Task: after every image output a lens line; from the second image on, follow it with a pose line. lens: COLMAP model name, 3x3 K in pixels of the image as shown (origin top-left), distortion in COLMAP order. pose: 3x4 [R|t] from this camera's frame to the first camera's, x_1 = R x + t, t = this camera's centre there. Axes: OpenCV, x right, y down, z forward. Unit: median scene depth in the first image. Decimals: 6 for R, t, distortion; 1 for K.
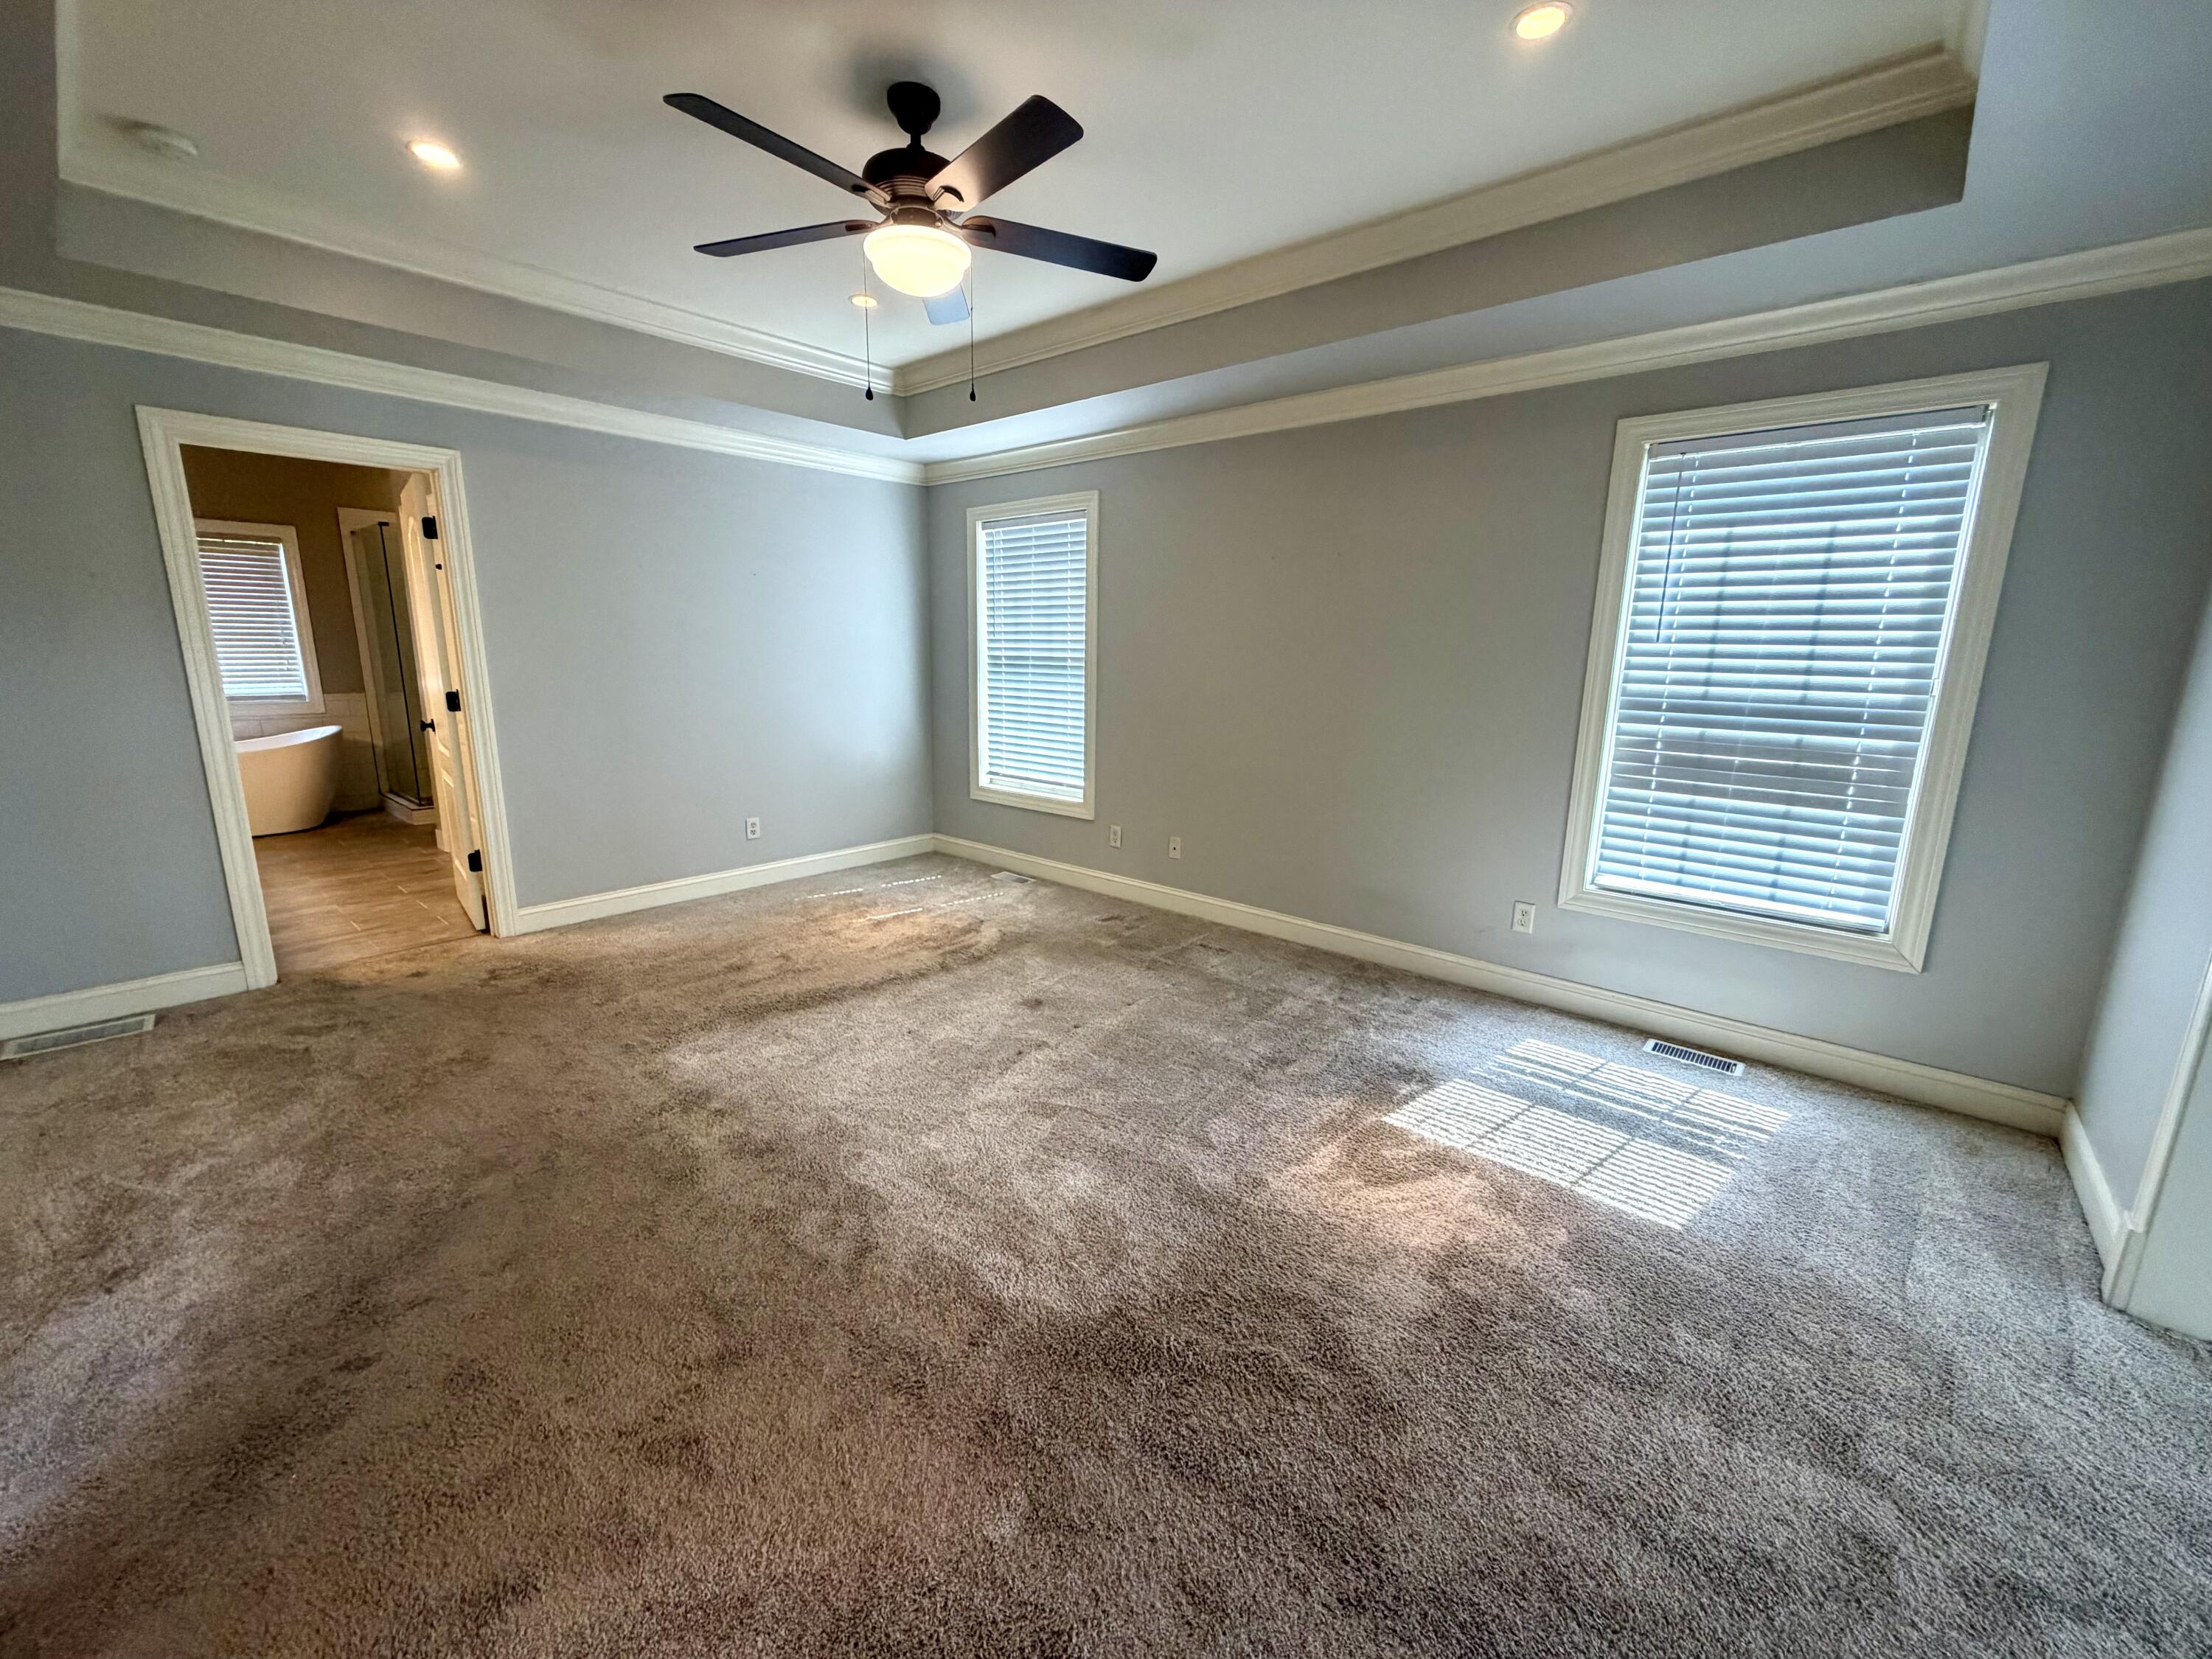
lens RADIAL K [[880.3, 0, 1097.6], [0, 880.3, 826.8], [0, 0, 1]] dist [-0.000189, -0.000069]
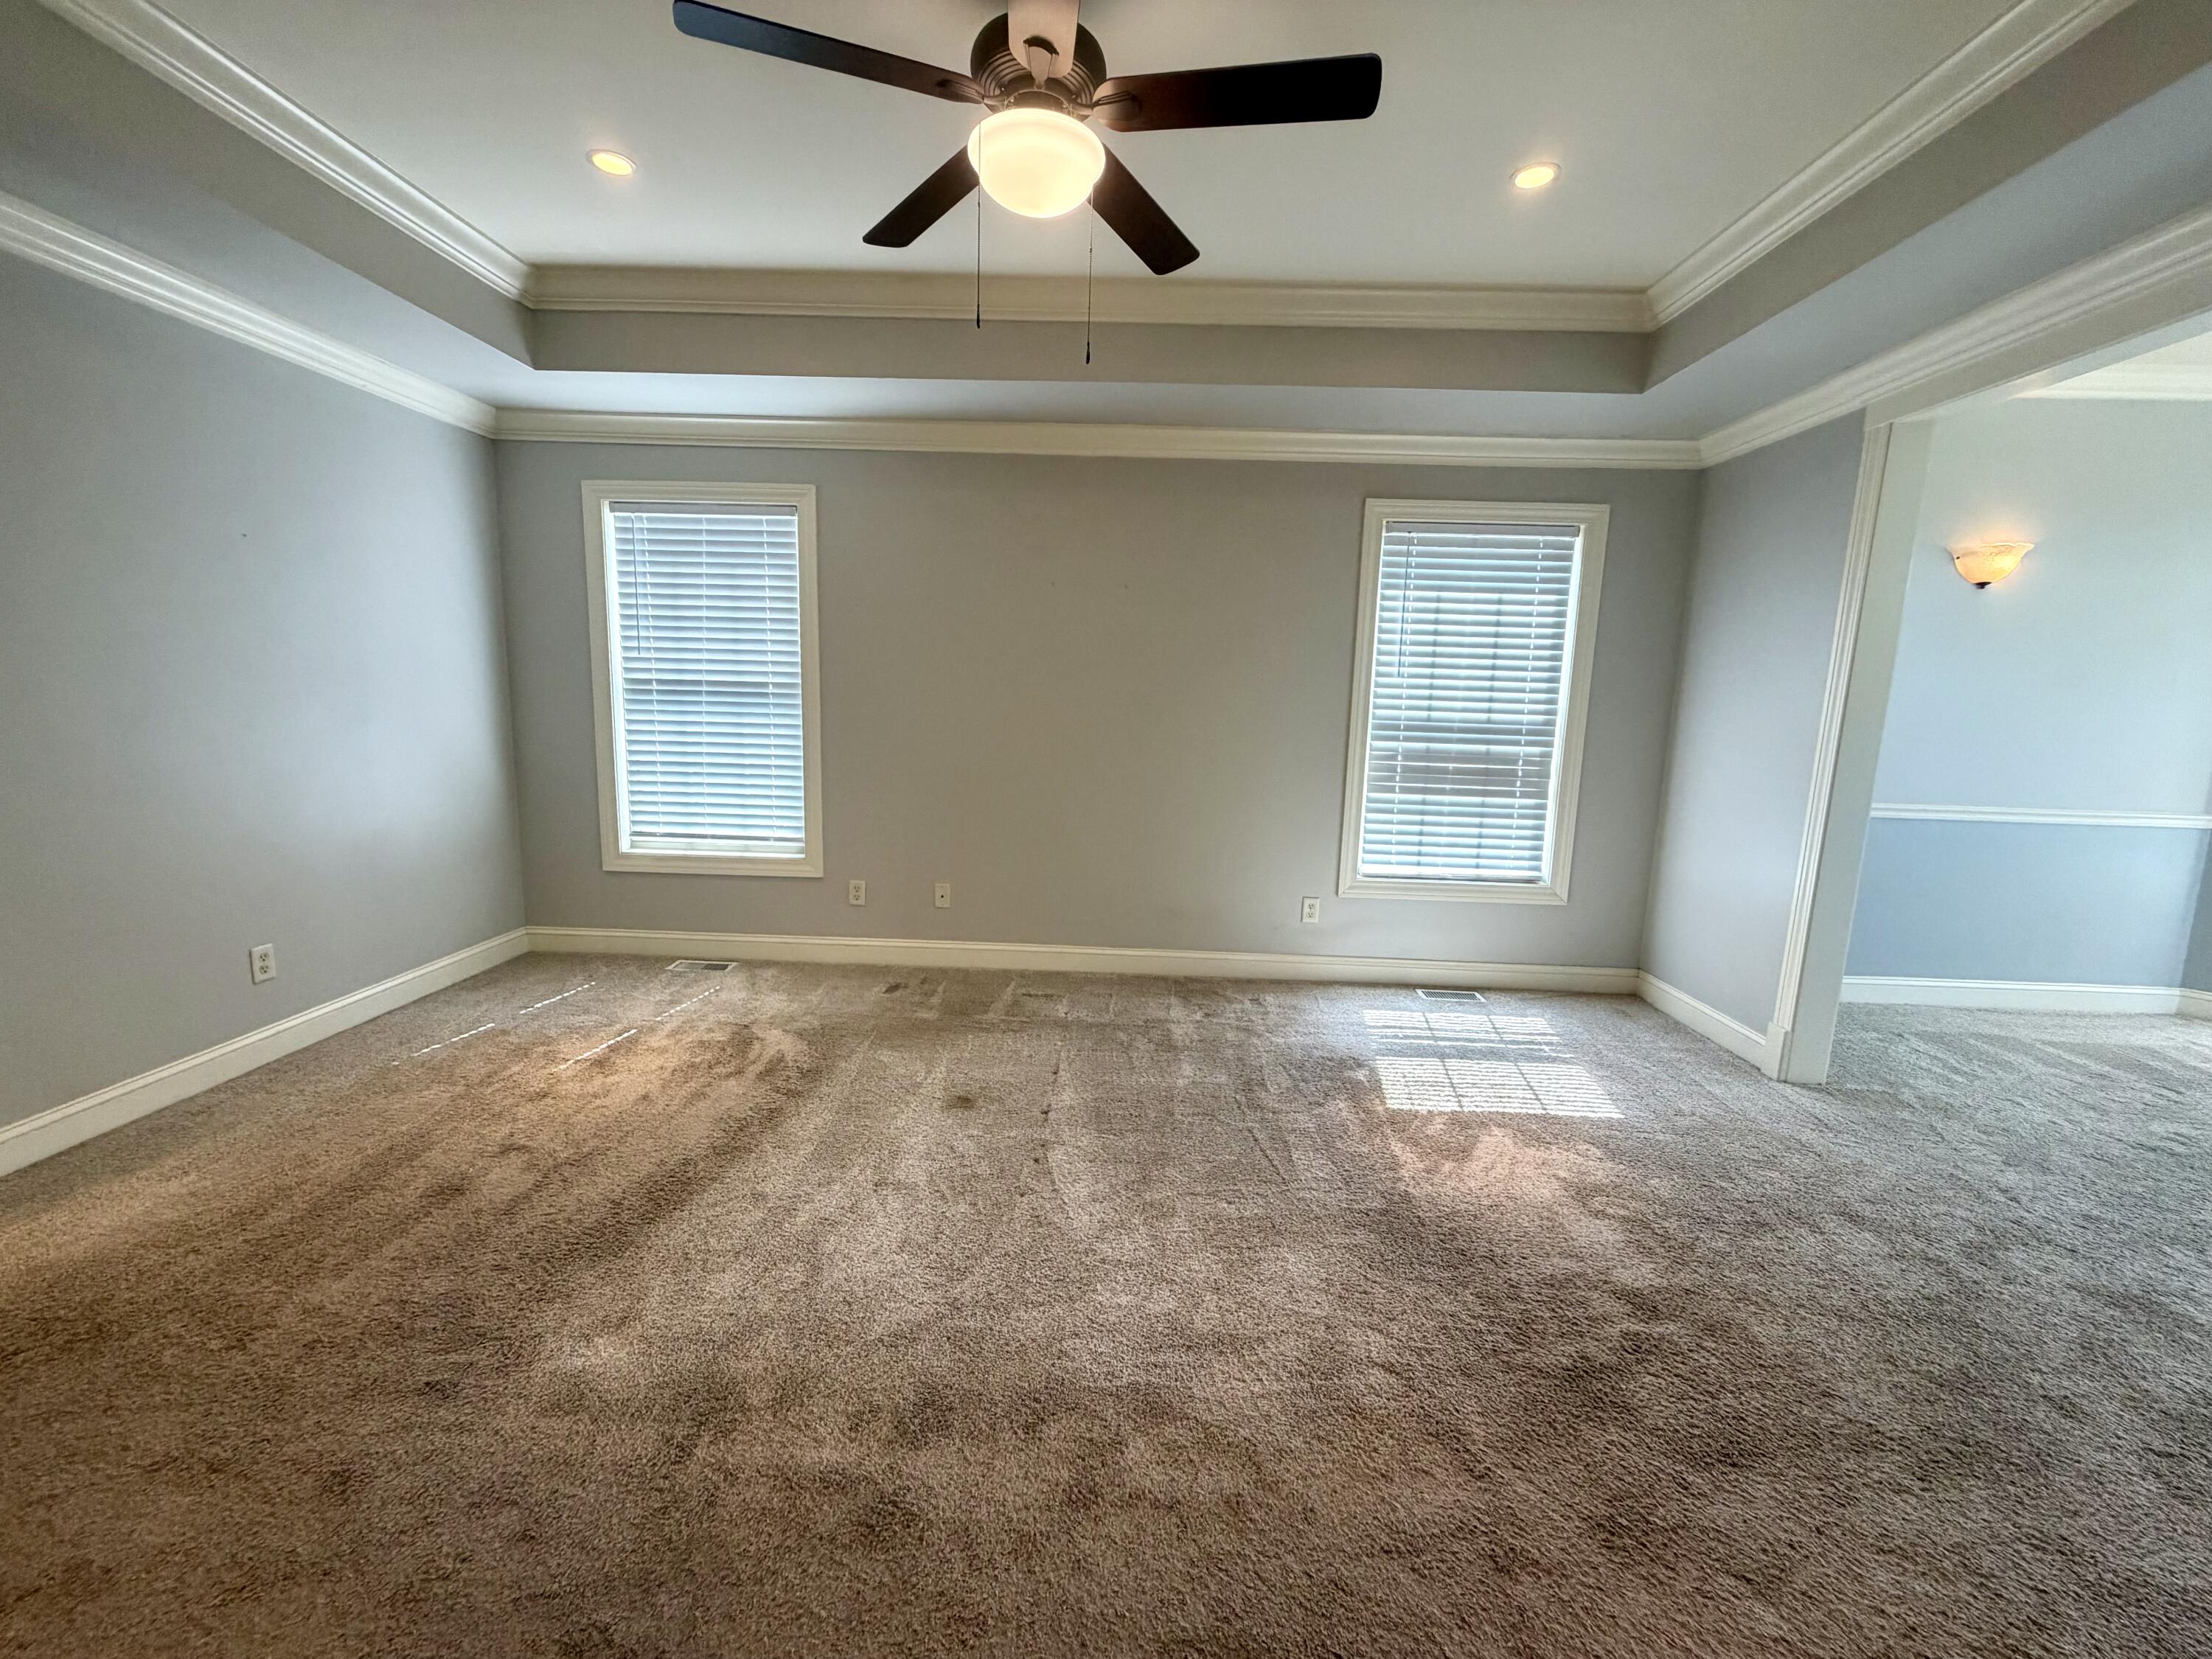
lens RADIAL K [[880.3, 0, 1097.3], [0, 880.3, 826.4], [0, 0, 1]] dist [-0.000189, -0.000069]
pose [[0.773429, -0.087138, 0.627865, -0.481275], [0.110037, 0.993925, 0.002394, -0.043251], [-0.624259, 0.067237, 0.778319, 0.278421]]
